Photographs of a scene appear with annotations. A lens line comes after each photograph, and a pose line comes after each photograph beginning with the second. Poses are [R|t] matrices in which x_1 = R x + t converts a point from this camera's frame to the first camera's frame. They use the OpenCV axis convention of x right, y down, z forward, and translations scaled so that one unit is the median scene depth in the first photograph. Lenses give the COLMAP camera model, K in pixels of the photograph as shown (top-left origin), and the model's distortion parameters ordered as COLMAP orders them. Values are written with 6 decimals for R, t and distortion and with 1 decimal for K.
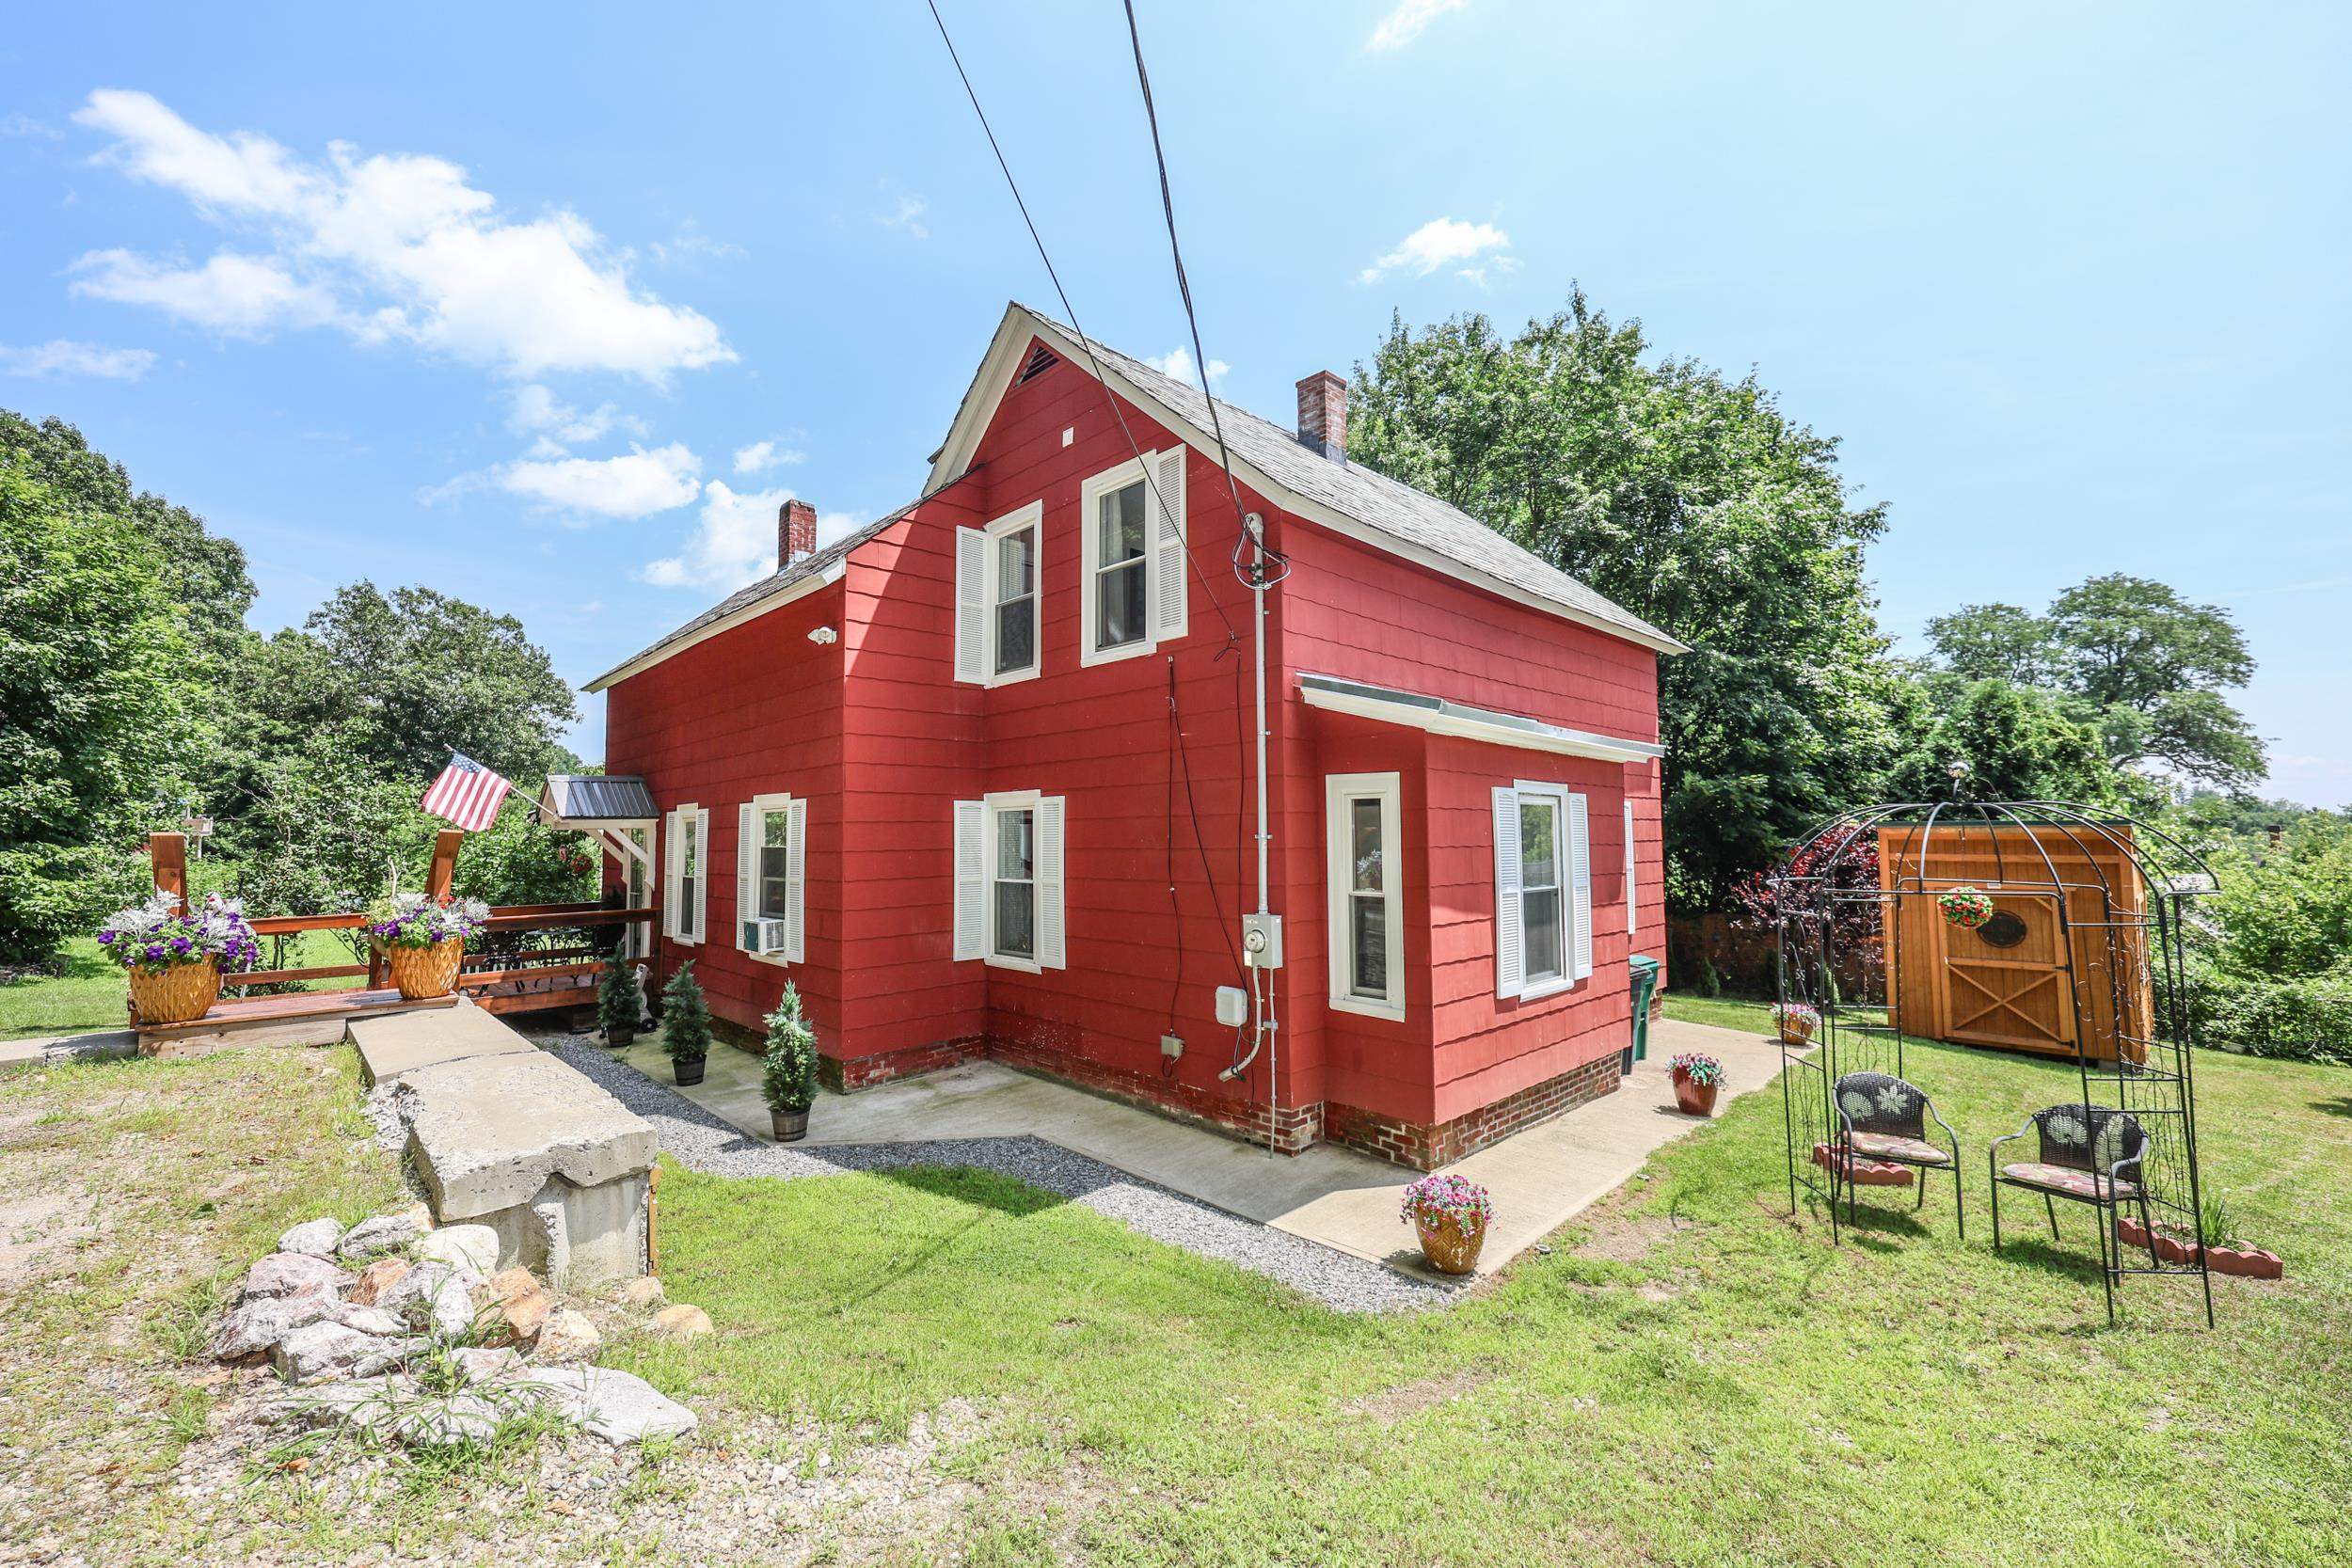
lens RADIAL K [[972.5, 0, 1150.1], [0, 972.5, 790.0], [0, 0, 1]] dist [-0.000016, -0.000471]
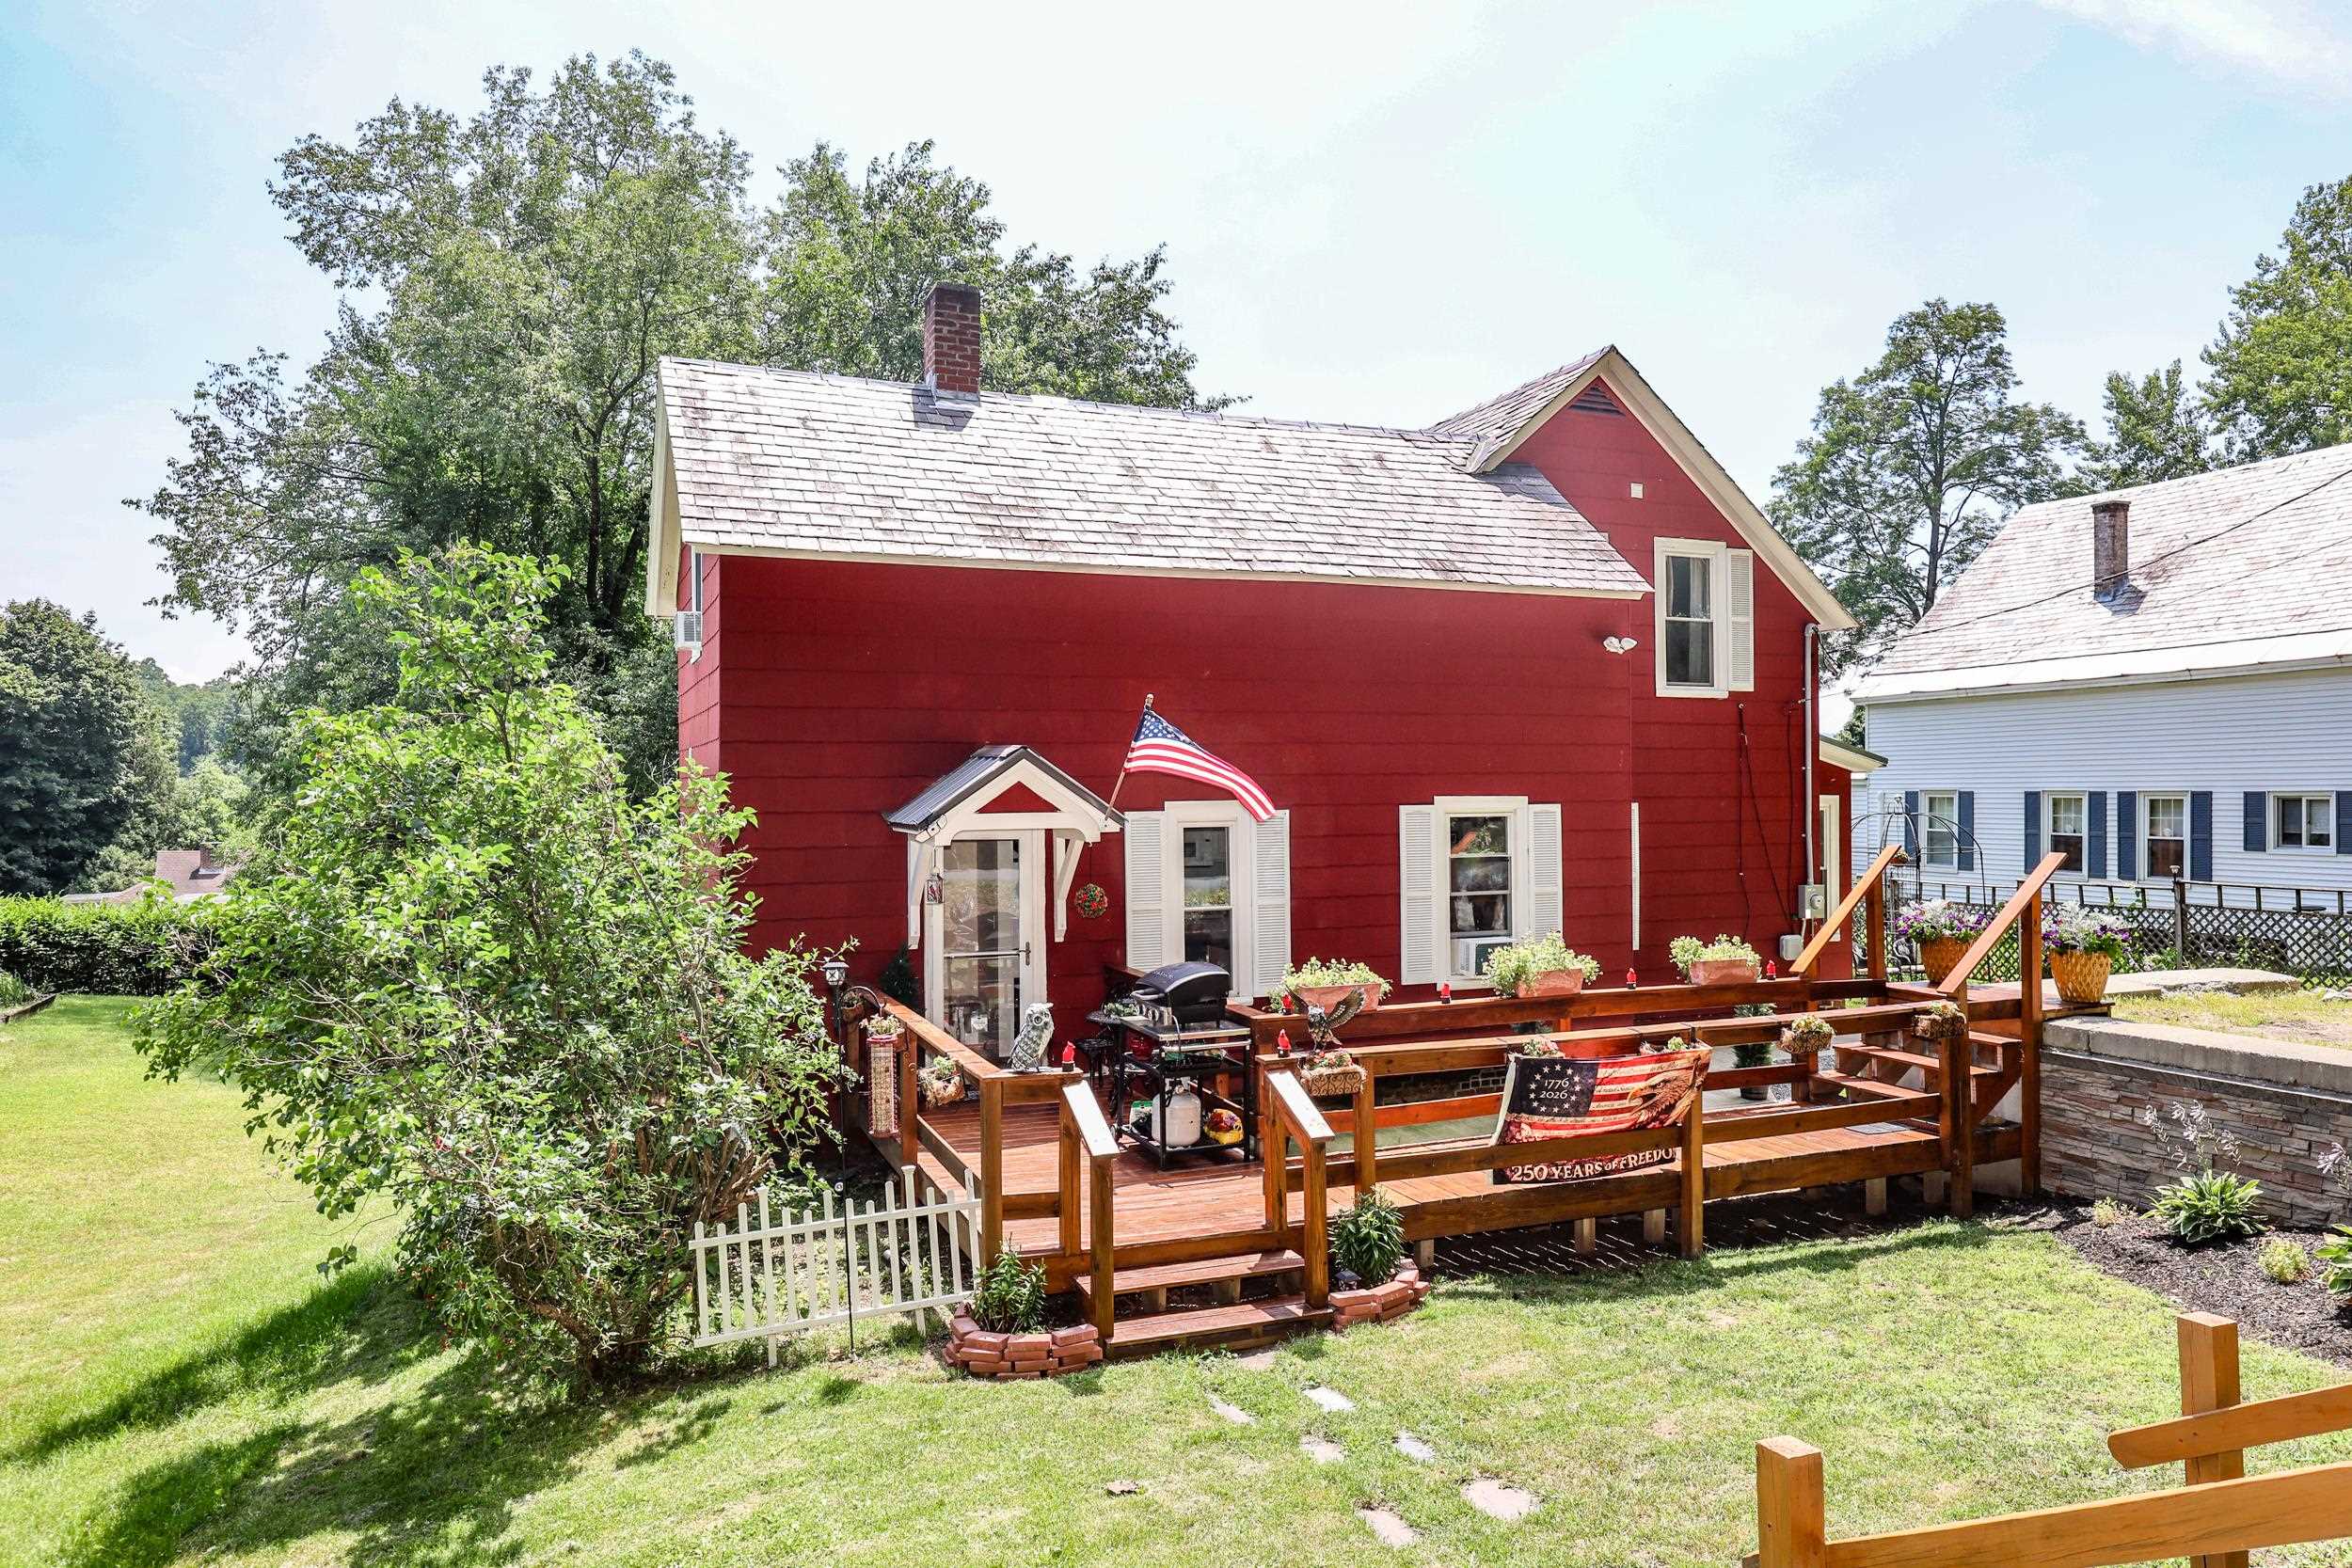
lens RADIAL K [[1445.2, 0, 1165.4], [0, 1445.2, 777.3], [0, 0, 1]] dist [0.003491, -0.000424]
pose [[0.374561, 0.001389, 0.927201, -2.142916], [-0.055010, 0.998271, 0.020727, -0.030405], [-0.925569, -0.058768, 0.373990, 0.969403]]
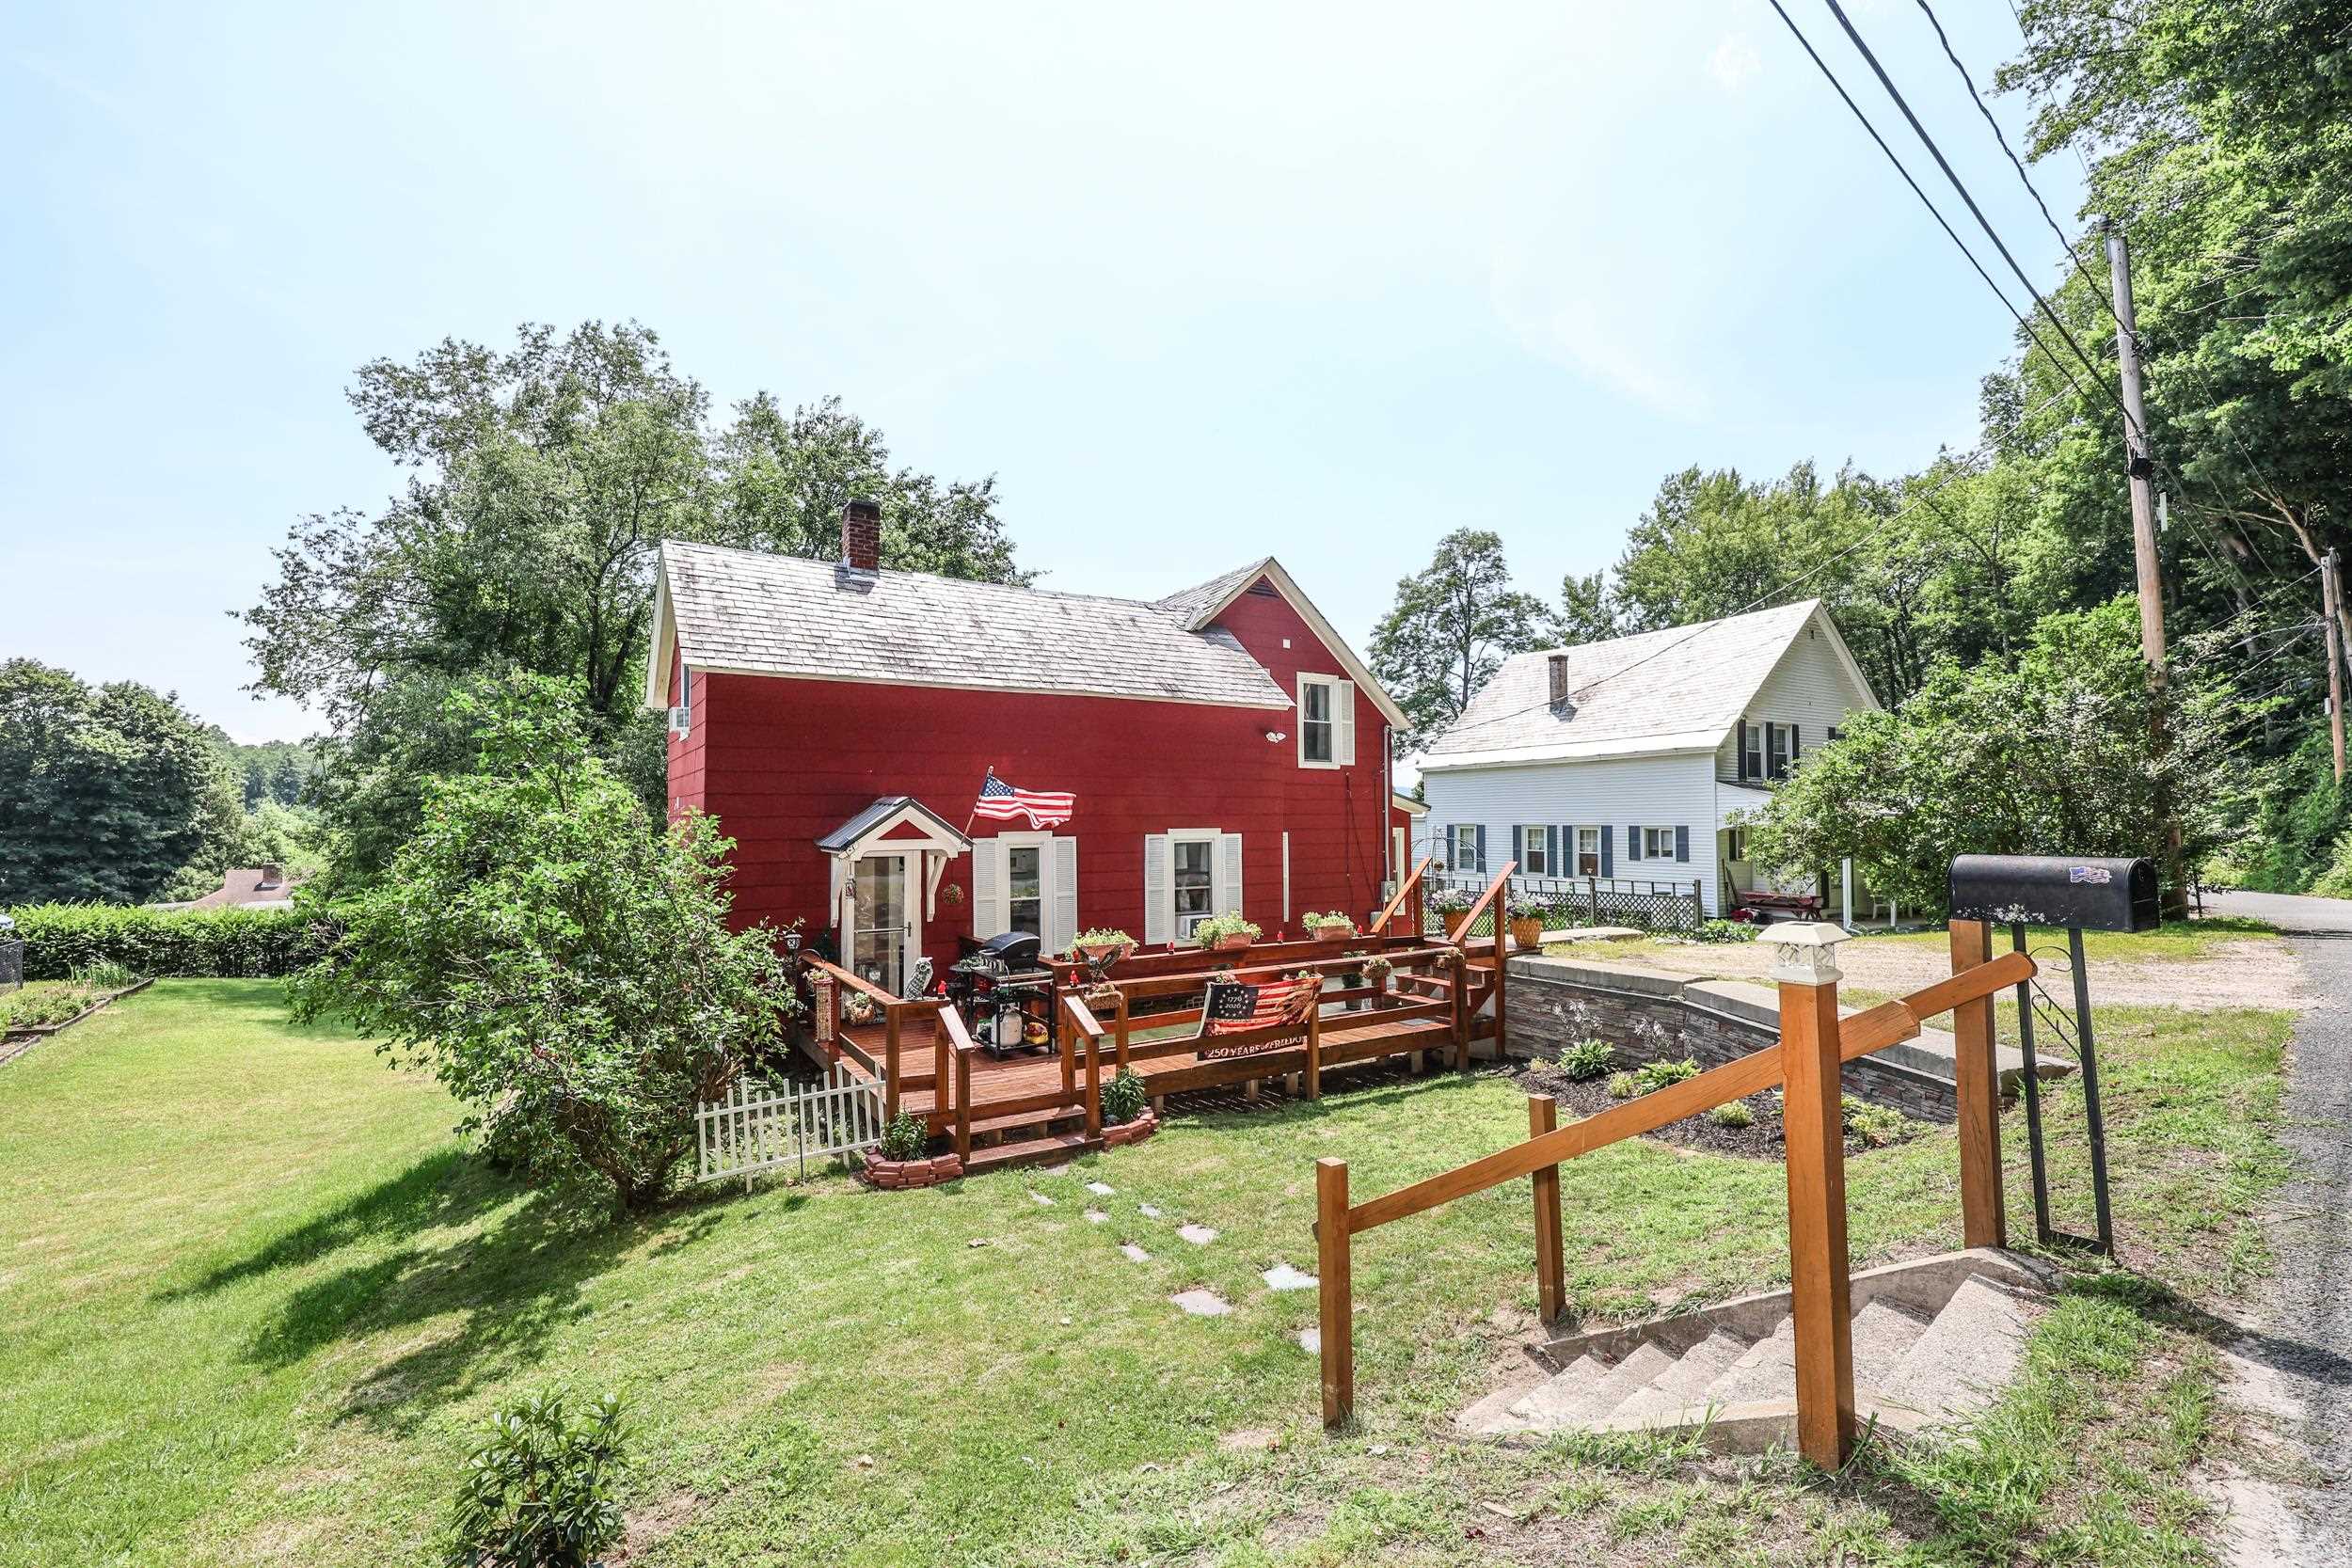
lens RADIAL K [[955.8, 0, 1149.0], [0, 955.8, 780.6], [0, 0, 1]] dist [0.023721, 0.000097]
pose [[0.218552, 0.036909, 0.975127, -2.244492], [-0.059703, 0.997918, -0.024391, -0.035597], [-0.973997, -0.052887, 0.220300, 0.943242]]
